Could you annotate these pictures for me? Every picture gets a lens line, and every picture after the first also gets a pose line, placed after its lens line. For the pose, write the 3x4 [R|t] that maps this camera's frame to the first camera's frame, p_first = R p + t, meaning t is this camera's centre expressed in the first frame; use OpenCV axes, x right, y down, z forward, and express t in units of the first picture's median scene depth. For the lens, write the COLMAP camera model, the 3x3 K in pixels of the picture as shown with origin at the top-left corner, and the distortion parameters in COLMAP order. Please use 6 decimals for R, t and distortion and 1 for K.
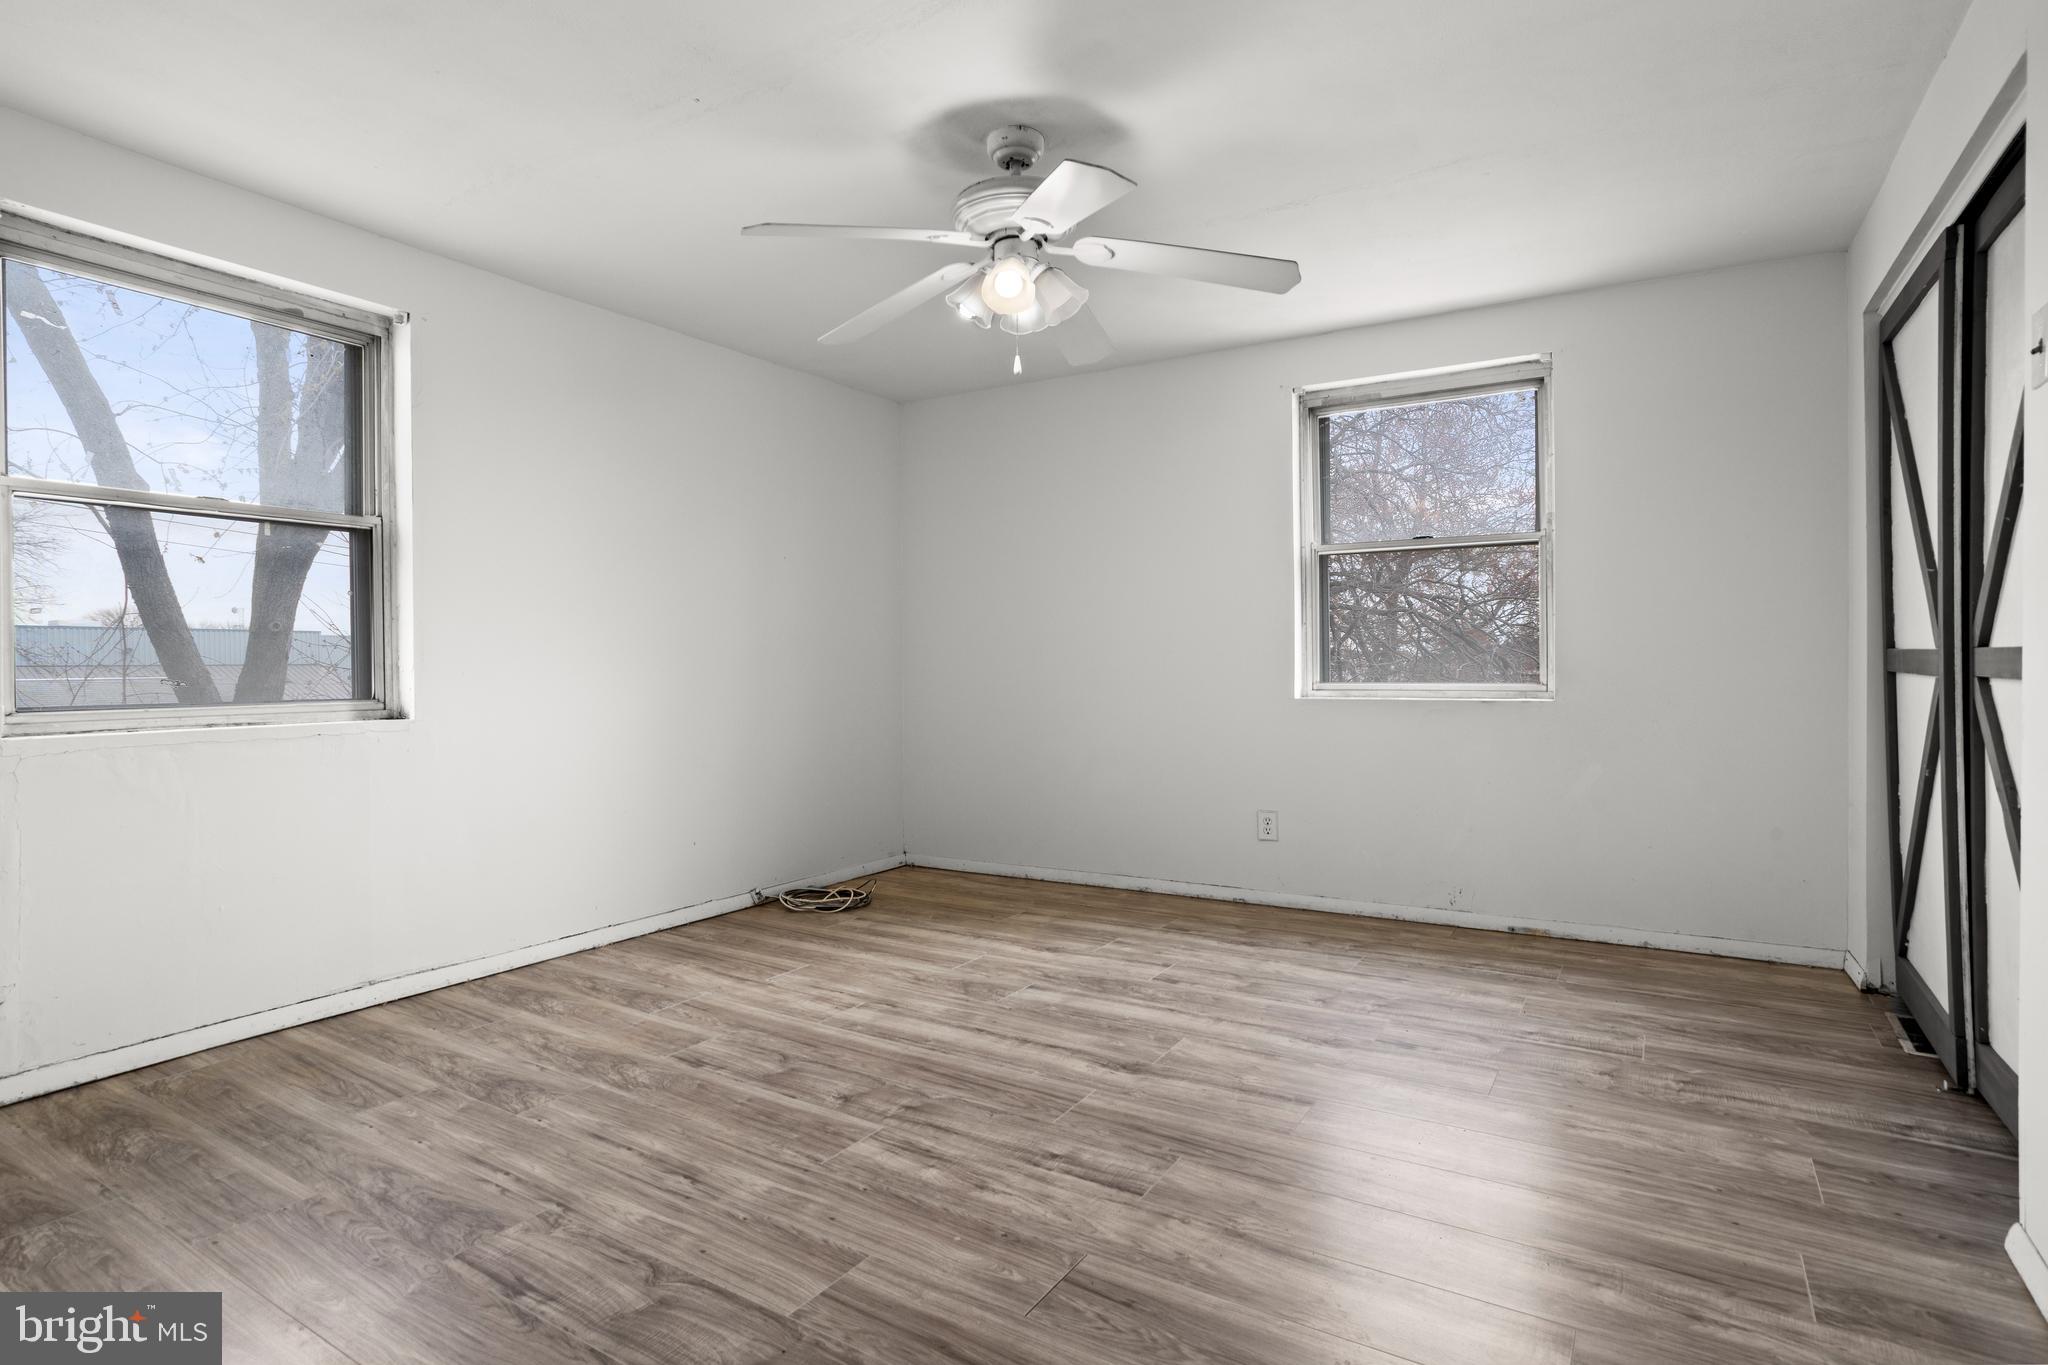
lens RADIAL K [[1014.7, 0, 1048.3], [0, 1014.7, 667.2], [0, 0, 1]] dist [-0.058087, 0.043690]
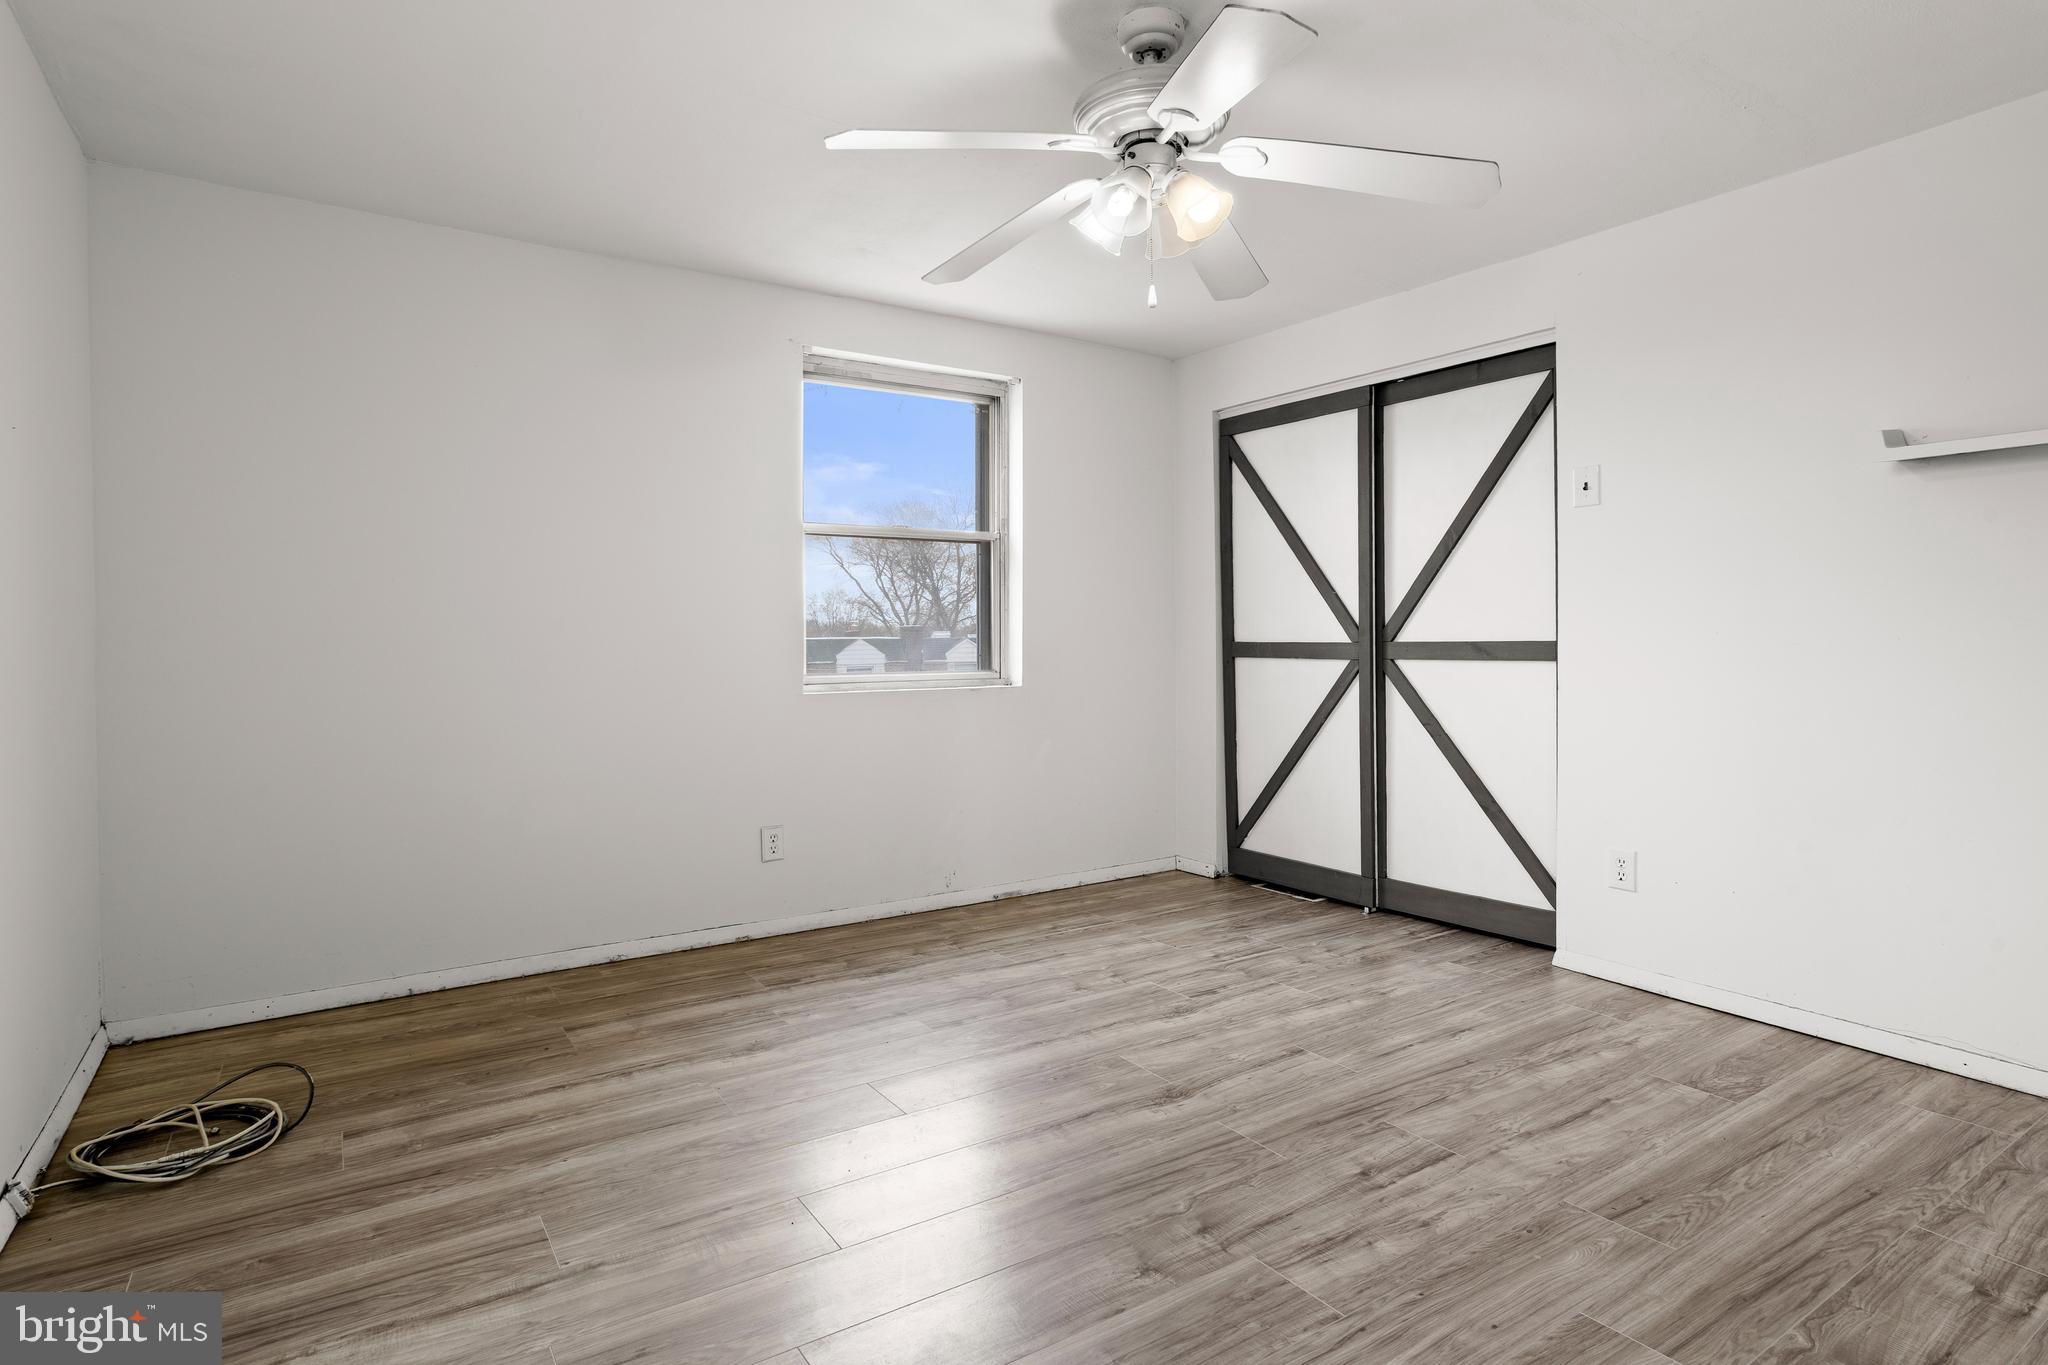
lens RADIAL K [[1061.1, 0, 1024.1], [0, 1061.1, 622.7], [0, 0, 1]] dist [-0.044780, 0.026578]
pose [[0.438204, 0.026345, 0.898489, -0.858851], [0.006885, 0.999443, -0.032663, 0.001968], [-0.898849, 0.020499, 0.437779, 0.709341]]
